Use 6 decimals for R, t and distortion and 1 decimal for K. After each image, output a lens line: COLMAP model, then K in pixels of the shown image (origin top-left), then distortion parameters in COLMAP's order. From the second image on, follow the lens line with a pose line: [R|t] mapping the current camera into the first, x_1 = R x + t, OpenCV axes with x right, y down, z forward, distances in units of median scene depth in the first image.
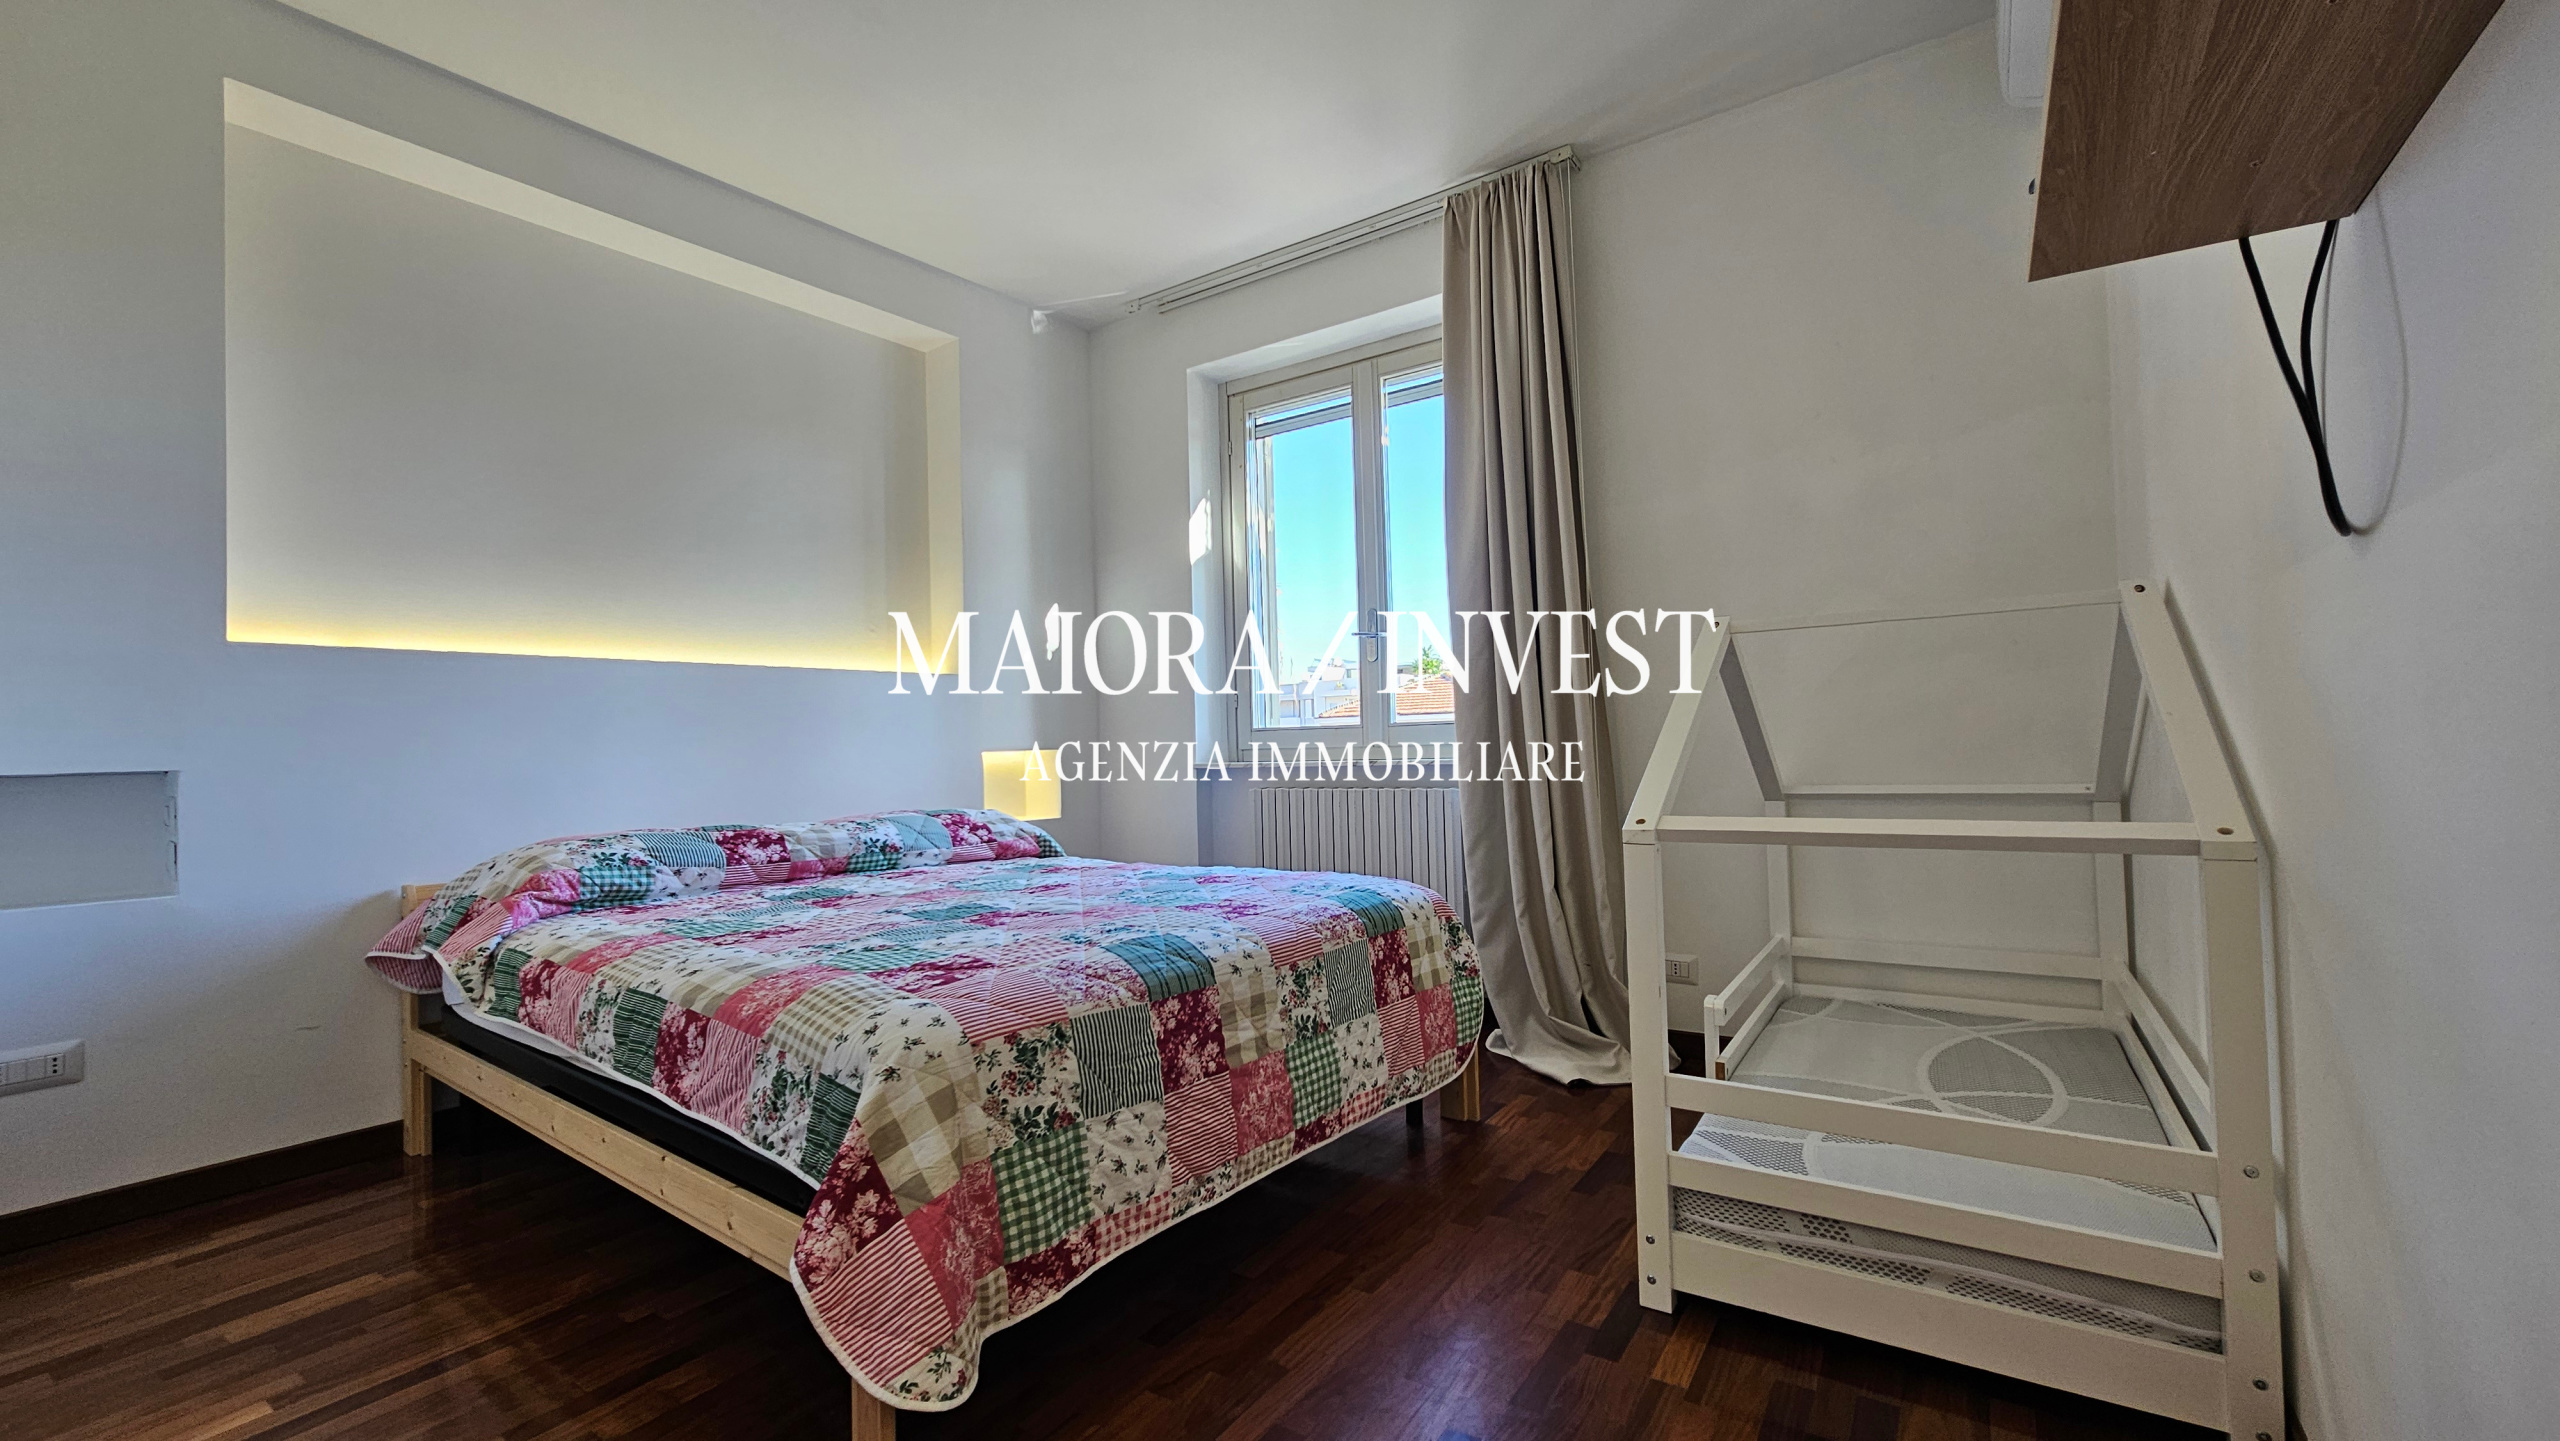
lens RADIAL K [[1040.2, 0, 1253.5], [0, 1040.2, 728.3], [0, 0, 1]] dist [-0.002150, 0.002091]
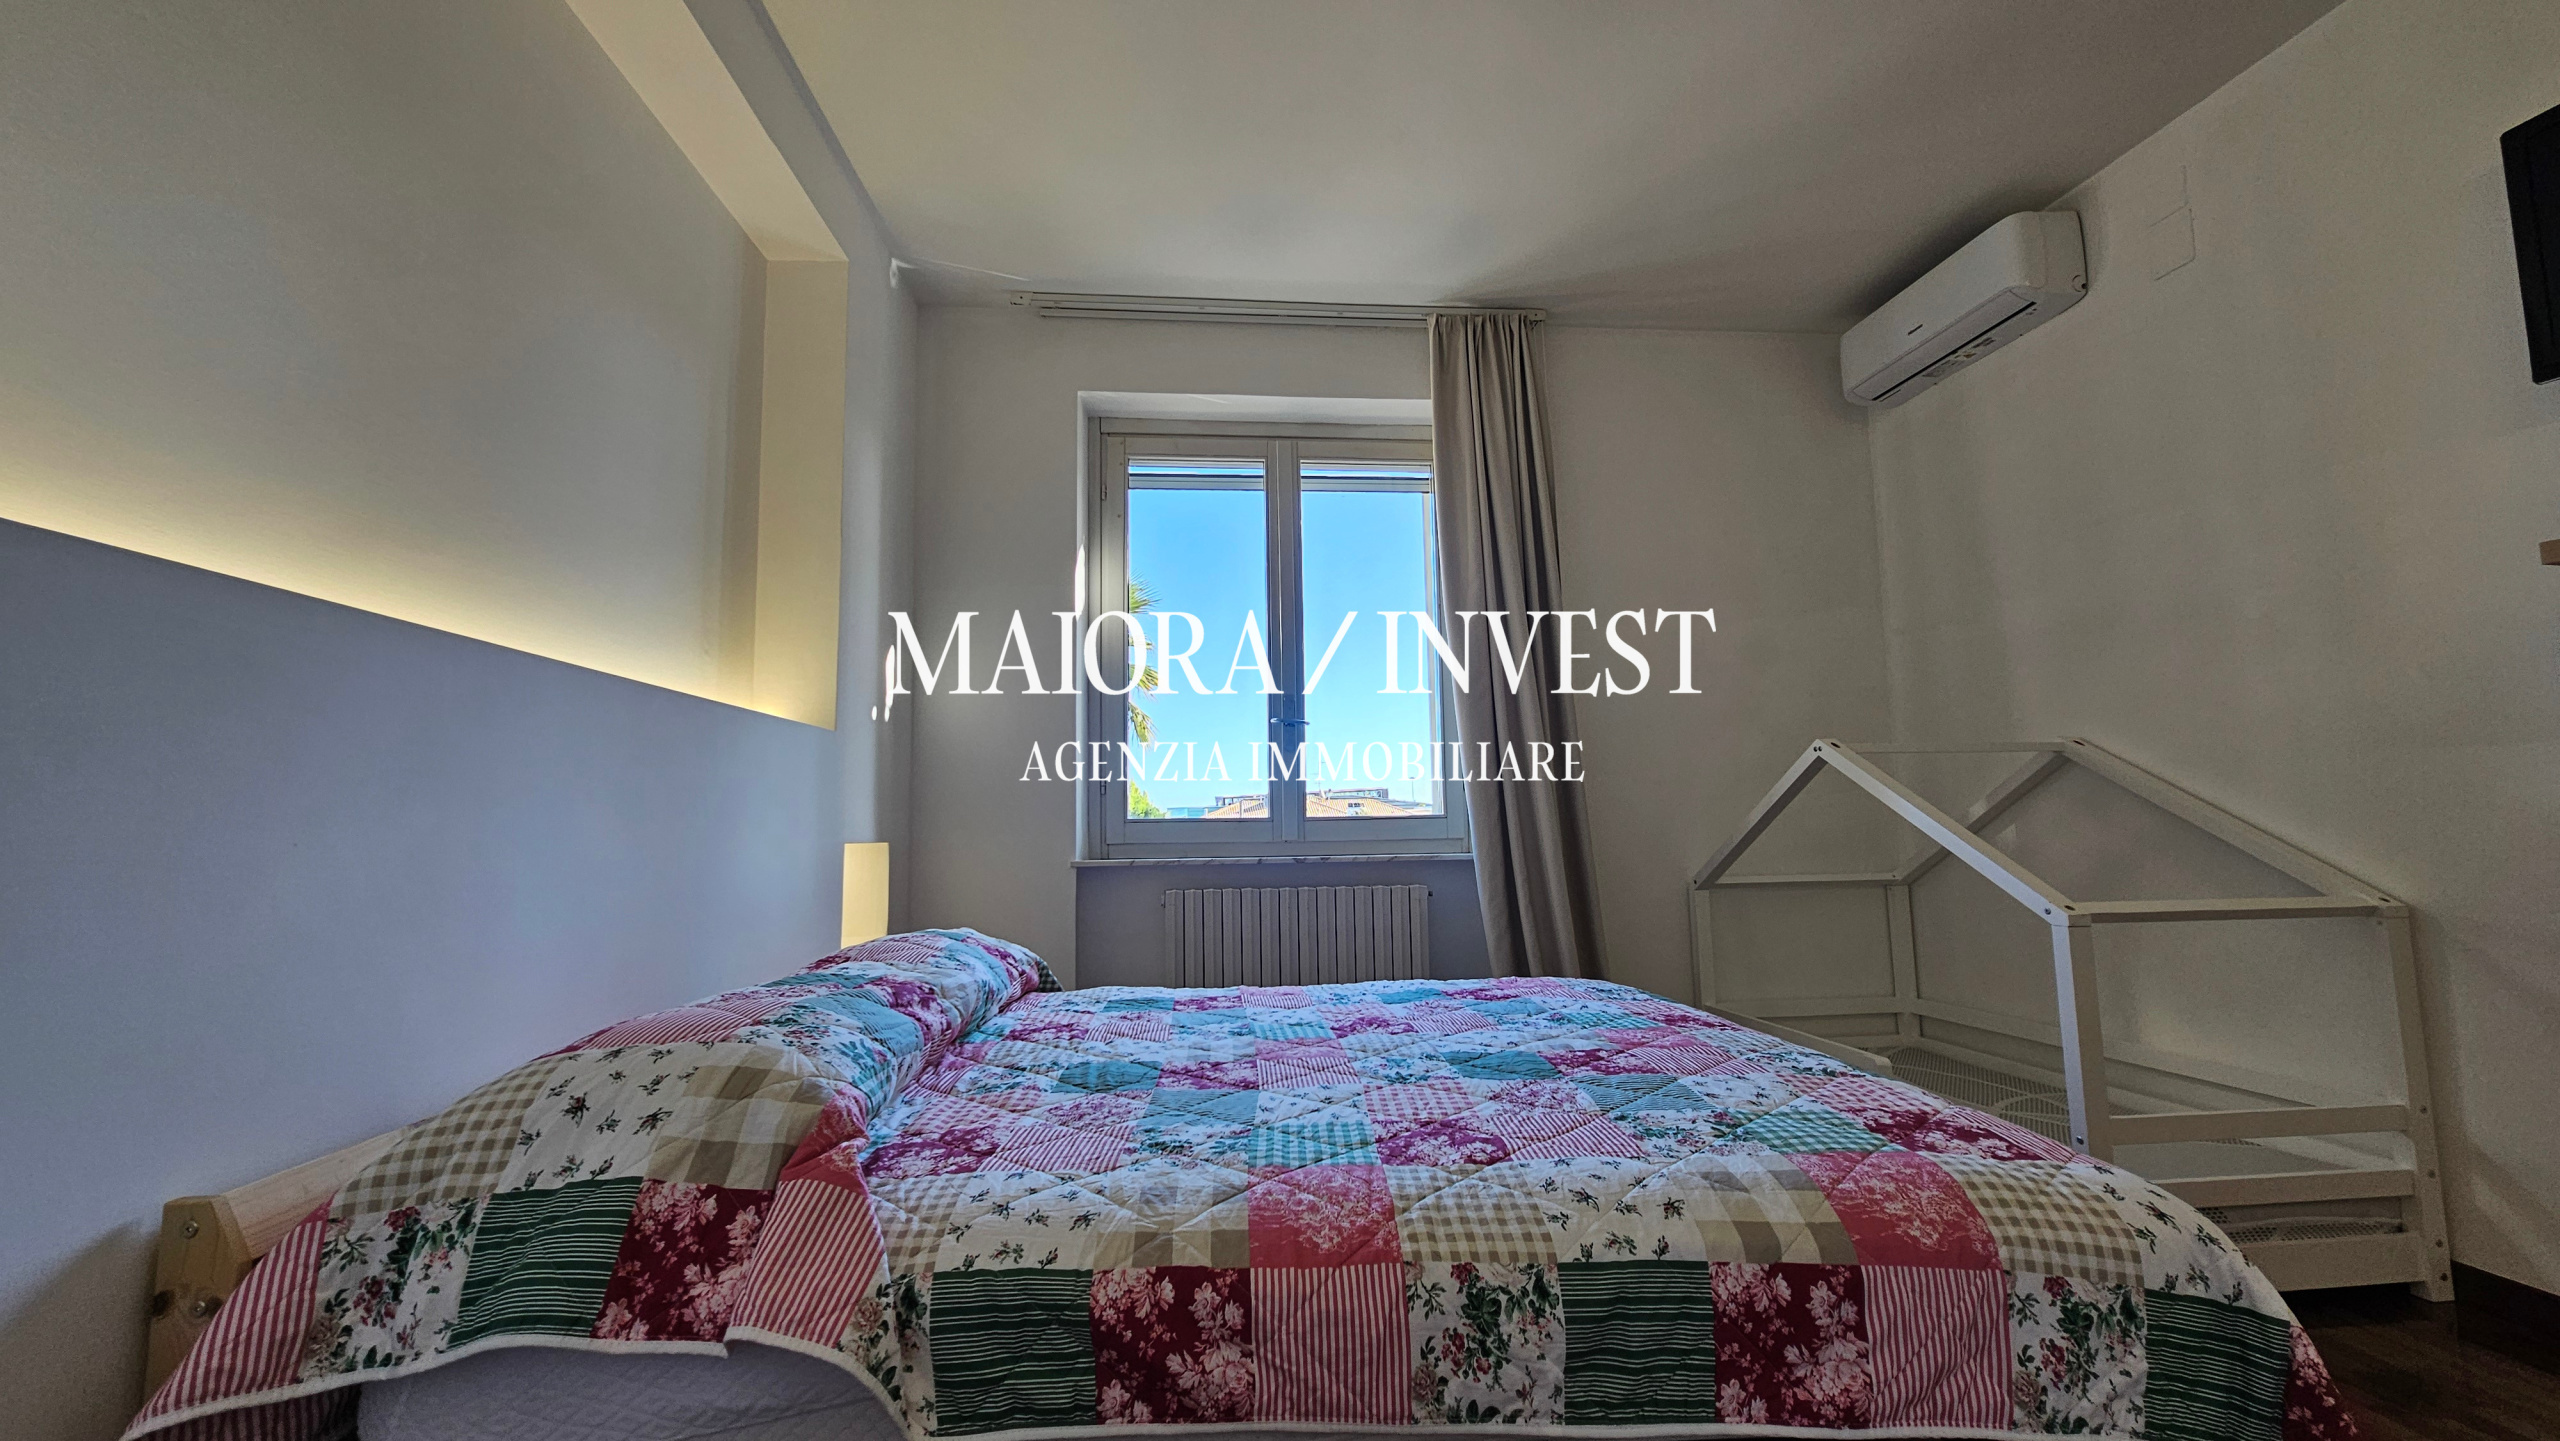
lens RADIAL K [[1040.2, 0, 1253.5], [0, 1040.2, 728.3], [0, 0, 1]] dist [-0.002150, 0.002091]
pose [[0.764927, 0.075625, 0.639662, -0.585073], [-0.017606, 0.995167, -0.096602, 0.008956], [-0.643876, 0.062632, 0.762562, 0.345342]]
